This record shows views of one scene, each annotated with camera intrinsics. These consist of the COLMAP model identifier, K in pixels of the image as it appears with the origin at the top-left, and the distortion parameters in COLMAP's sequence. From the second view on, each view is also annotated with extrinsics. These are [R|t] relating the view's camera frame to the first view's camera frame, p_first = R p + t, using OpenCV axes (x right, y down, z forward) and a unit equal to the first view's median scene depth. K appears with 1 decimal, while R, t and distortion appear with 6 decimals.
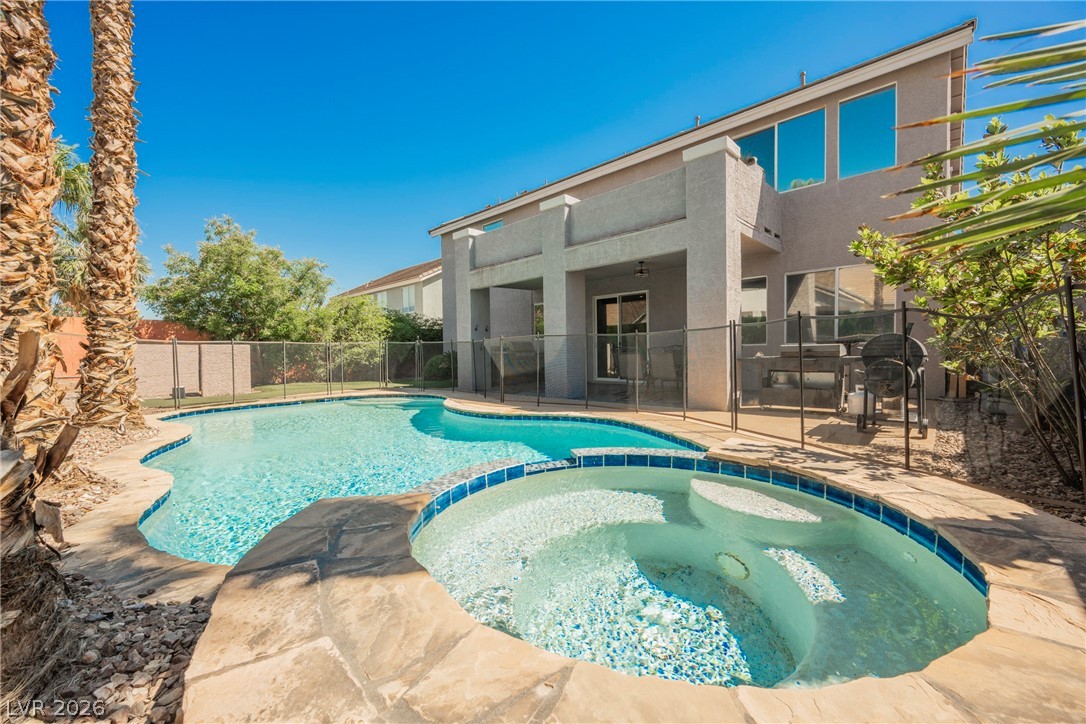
lens RADIAL K [[424.9, 0, 543.3], [0, 424.9, 362.3], [0, 0, 1]] dist [-0.003060, -0.000052]
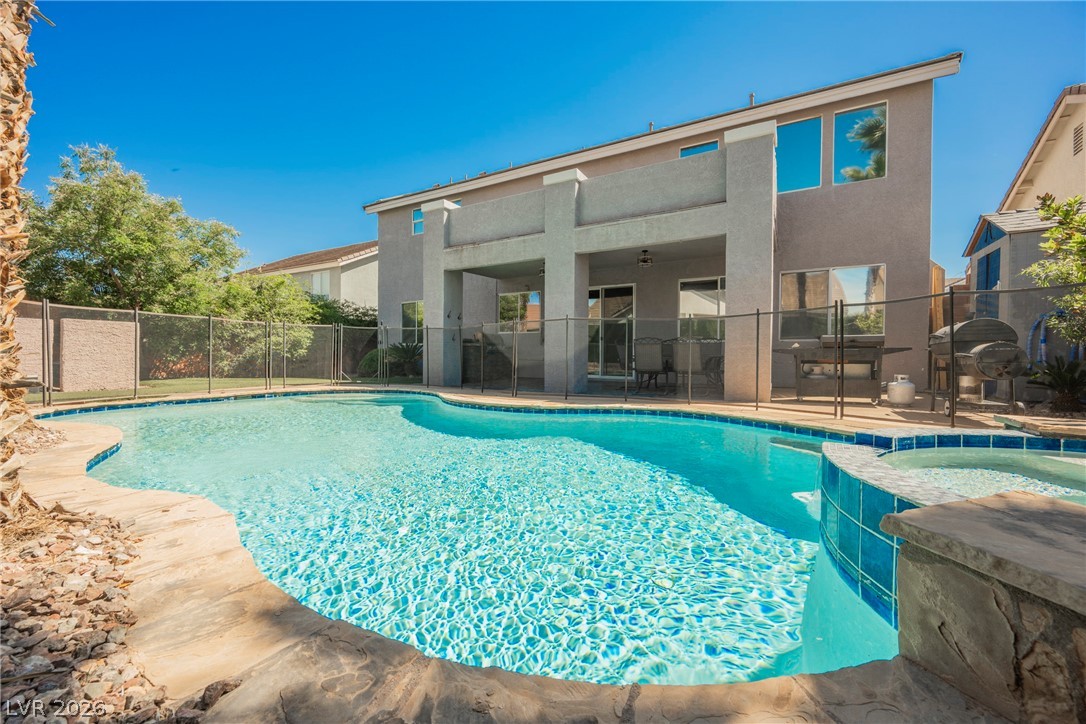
lens RADIAL K [[424.9, 0, 543.7], [0, 424.9, 362.8], [0, 0, 1]] dist [-0.003060, -0.000052]
pose [[0.969732, 0.018924, 0.243437, -0.215084], [-0.015830, 0.999767, -0.014657, 0.032983], [-0.243658, 0.010360, 0.969806, 0.129078]]
